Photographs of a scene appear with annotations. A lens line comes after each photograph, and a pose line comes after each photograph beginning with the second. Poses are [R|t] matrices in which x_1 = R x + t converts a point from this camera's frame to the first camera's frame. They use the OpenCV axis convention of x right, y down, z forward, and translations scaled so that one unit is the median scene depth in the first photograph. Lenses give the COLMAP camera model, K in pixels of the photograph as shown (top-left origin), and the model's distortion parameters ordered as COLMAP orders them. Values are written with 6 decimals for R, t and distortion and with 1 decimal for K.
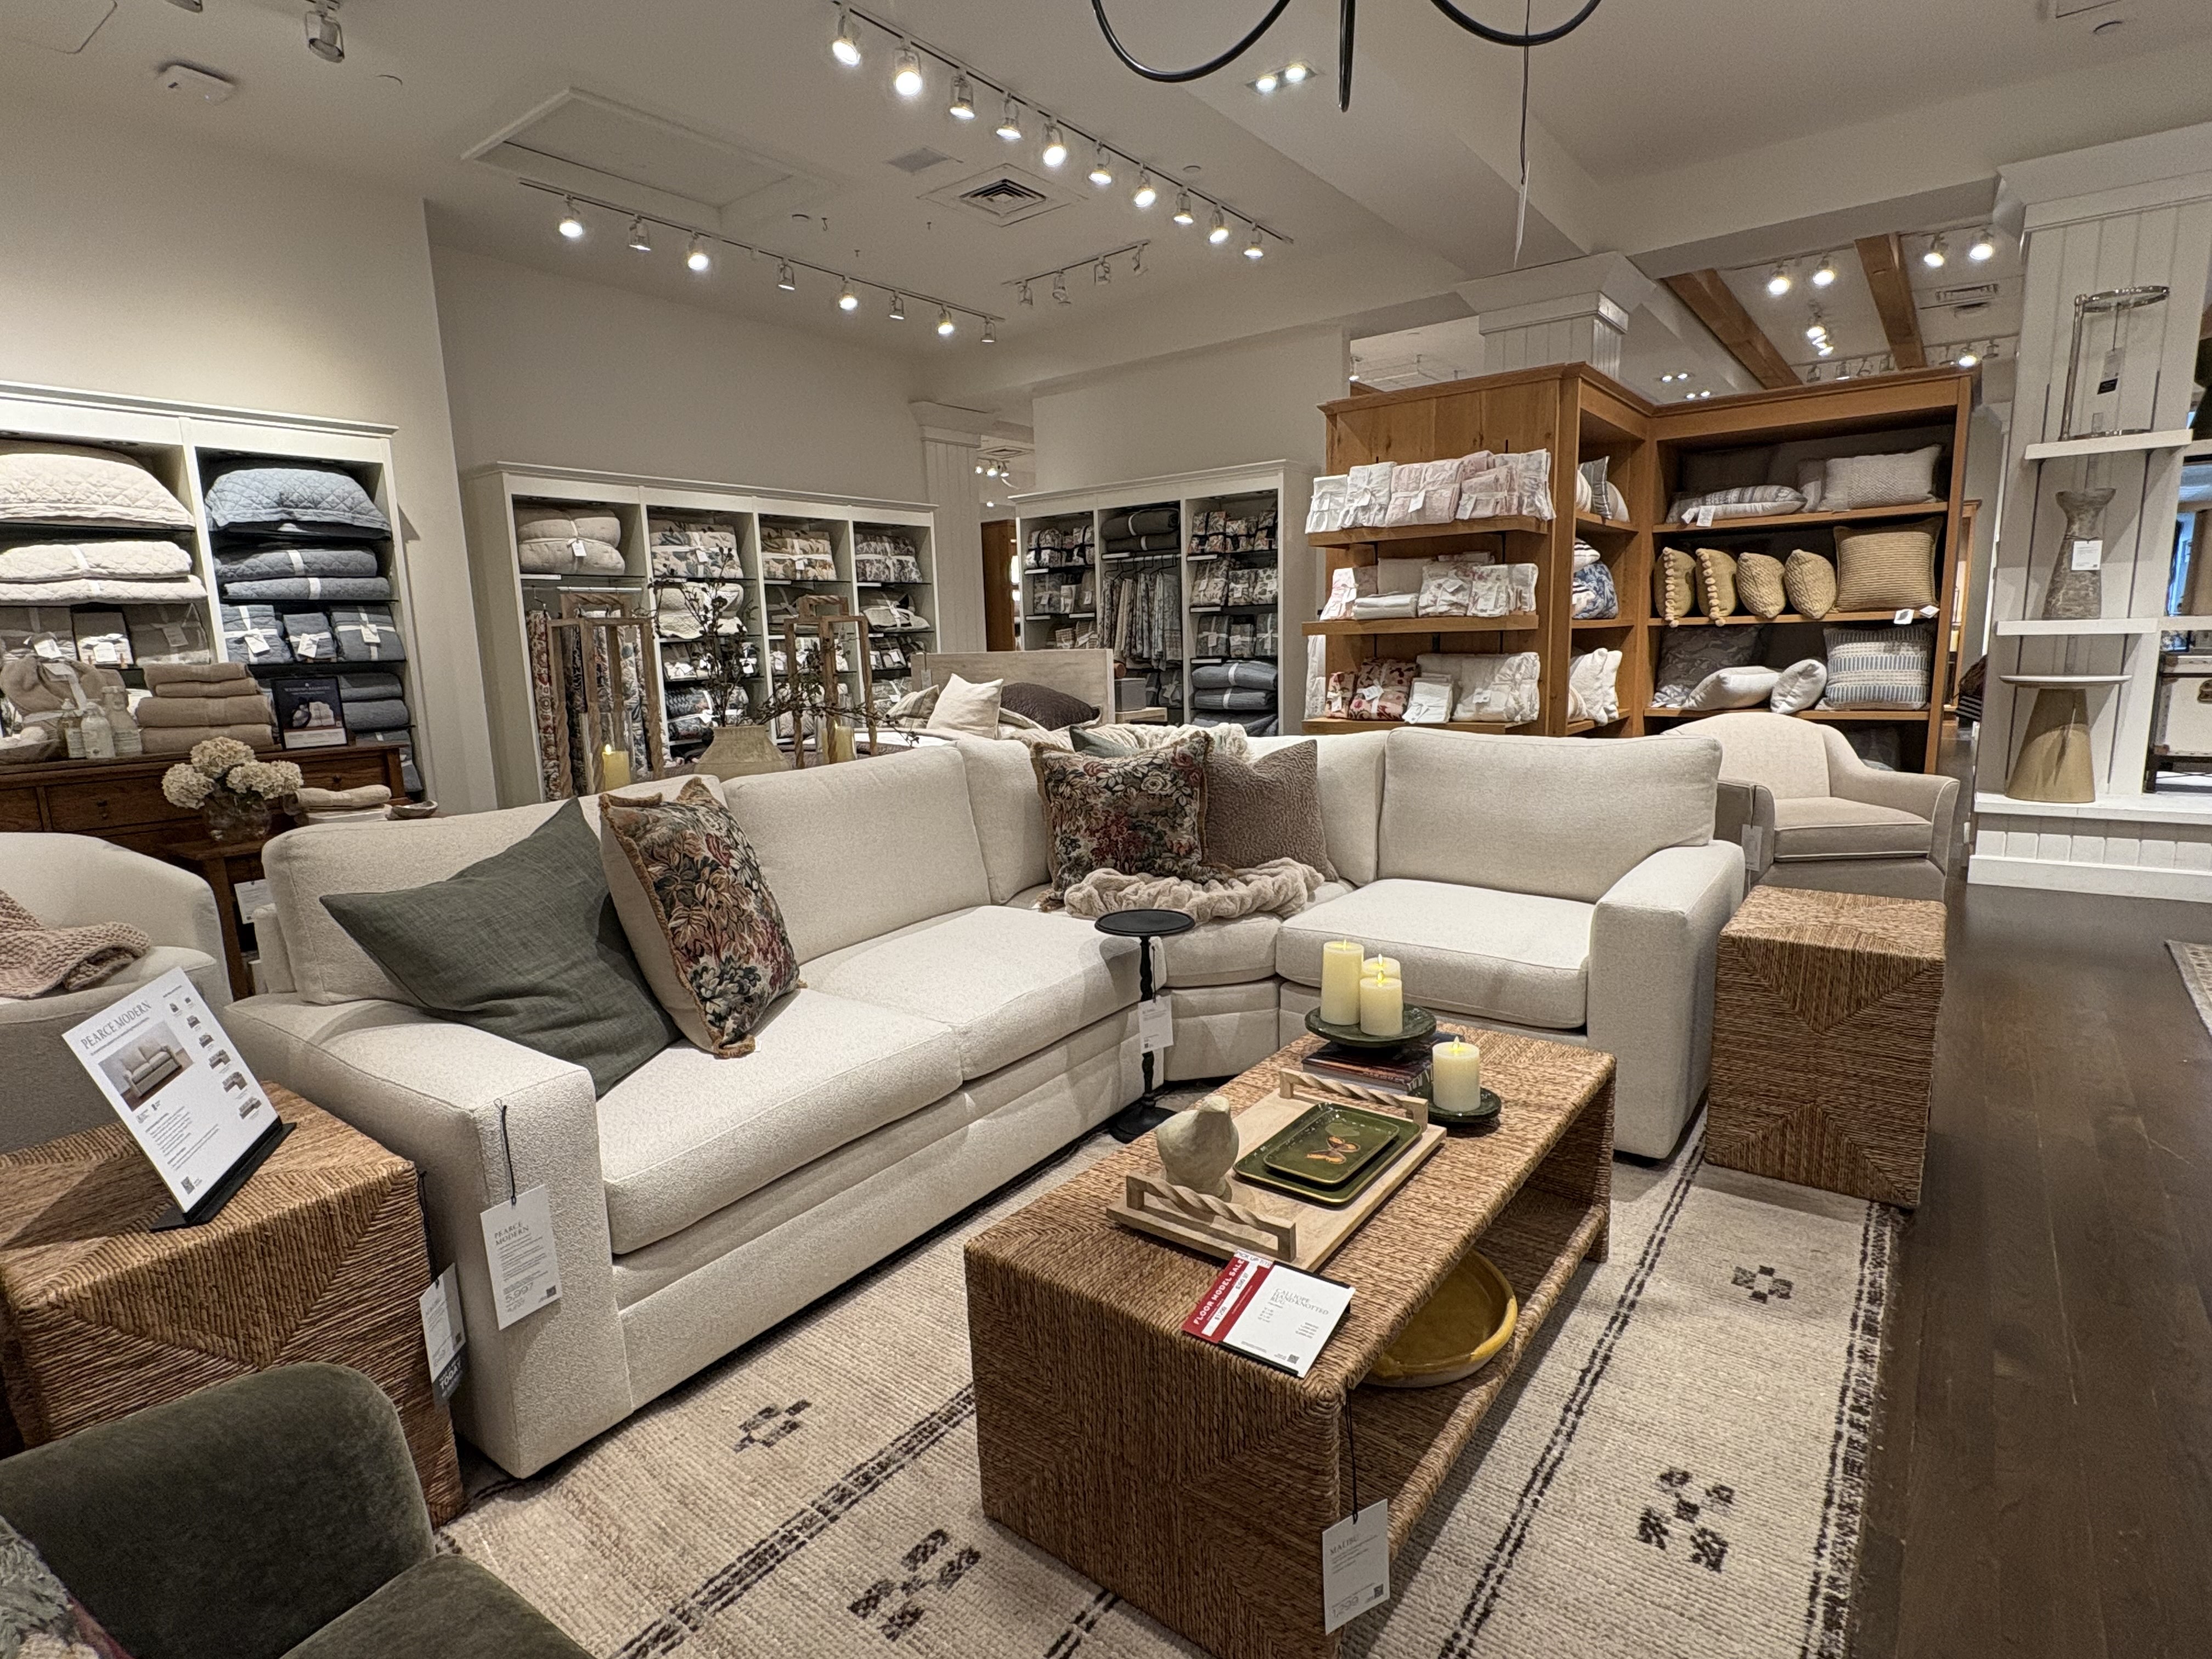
lens RADIAL K [[1124.9, 0, 1117.7], [0, 1124.9, 834.8], [0, 0, 1]] dist [0.001142, 0.000182]
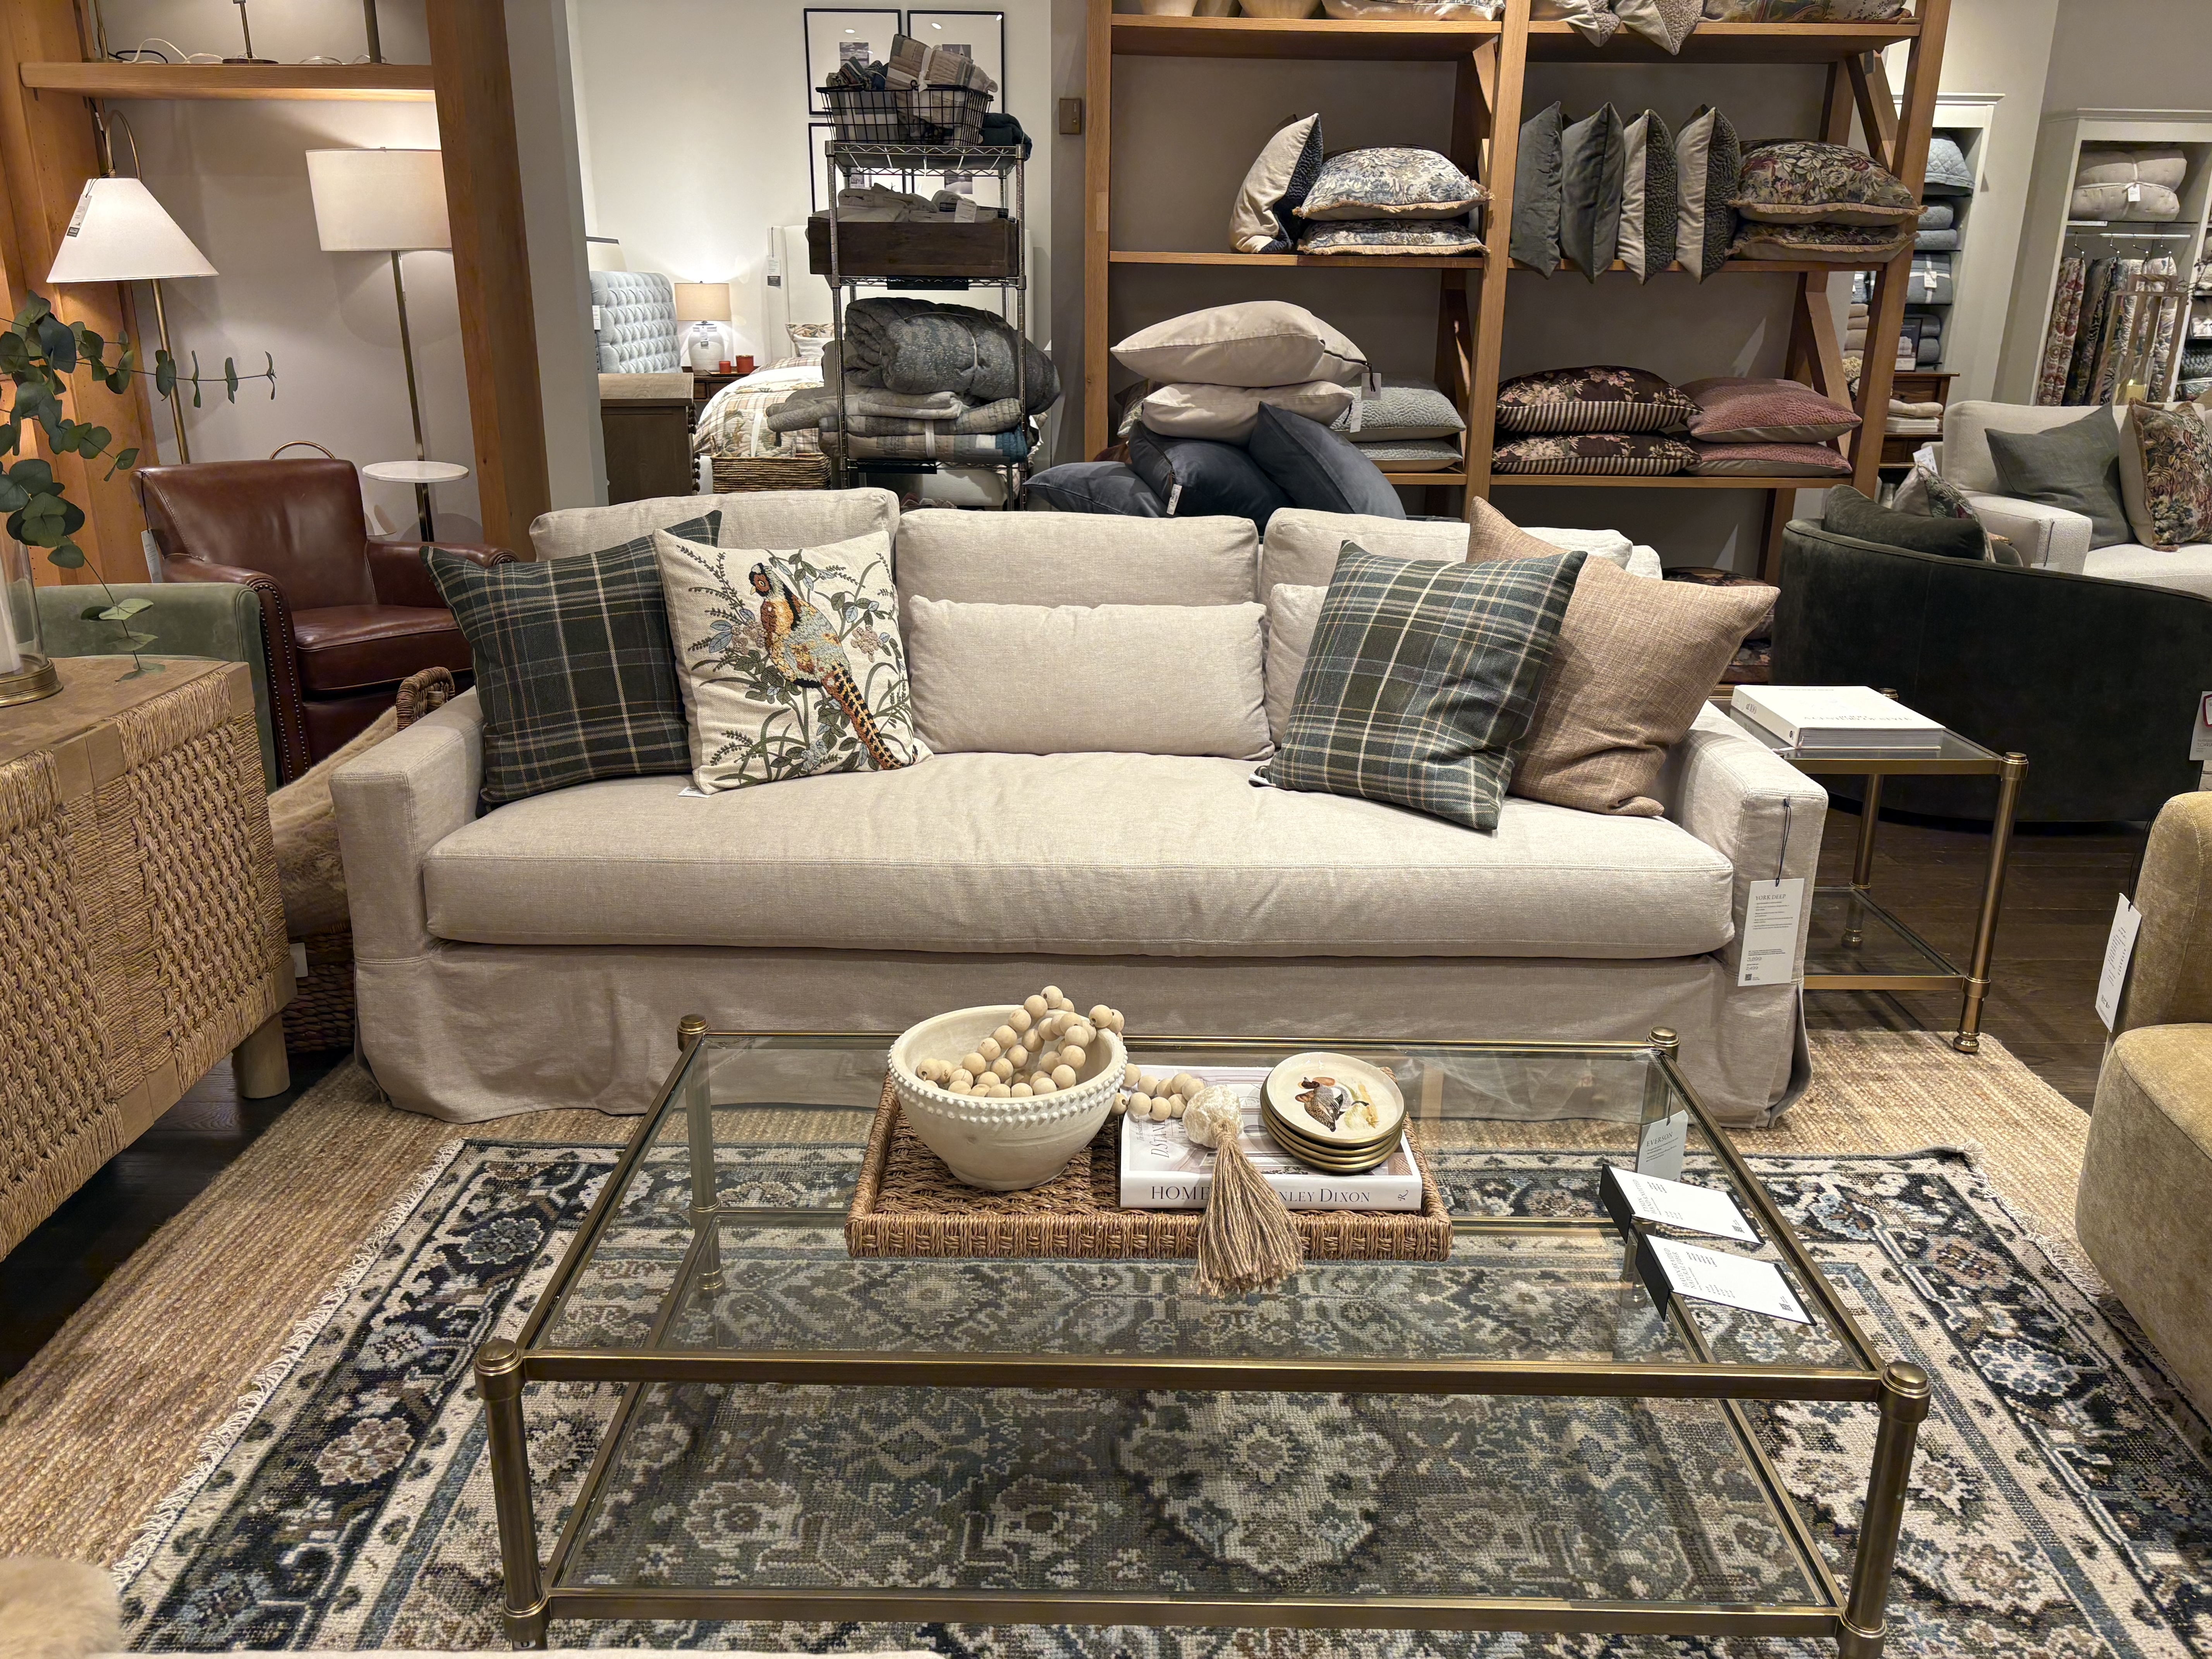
lens RADIAL K [[1679.9, 0, 1108.9], [0, 1679.9, 838.0], [0, 0, 1]] dist [-0.003916, -0.012897]
pose [[0.593394, 0.285997, -0.752389, 0.303393], [-0.161908, 0.958052, 0.236480, 0.103654], [0.788460, -0.018508, 0.614808, -0.750684]]
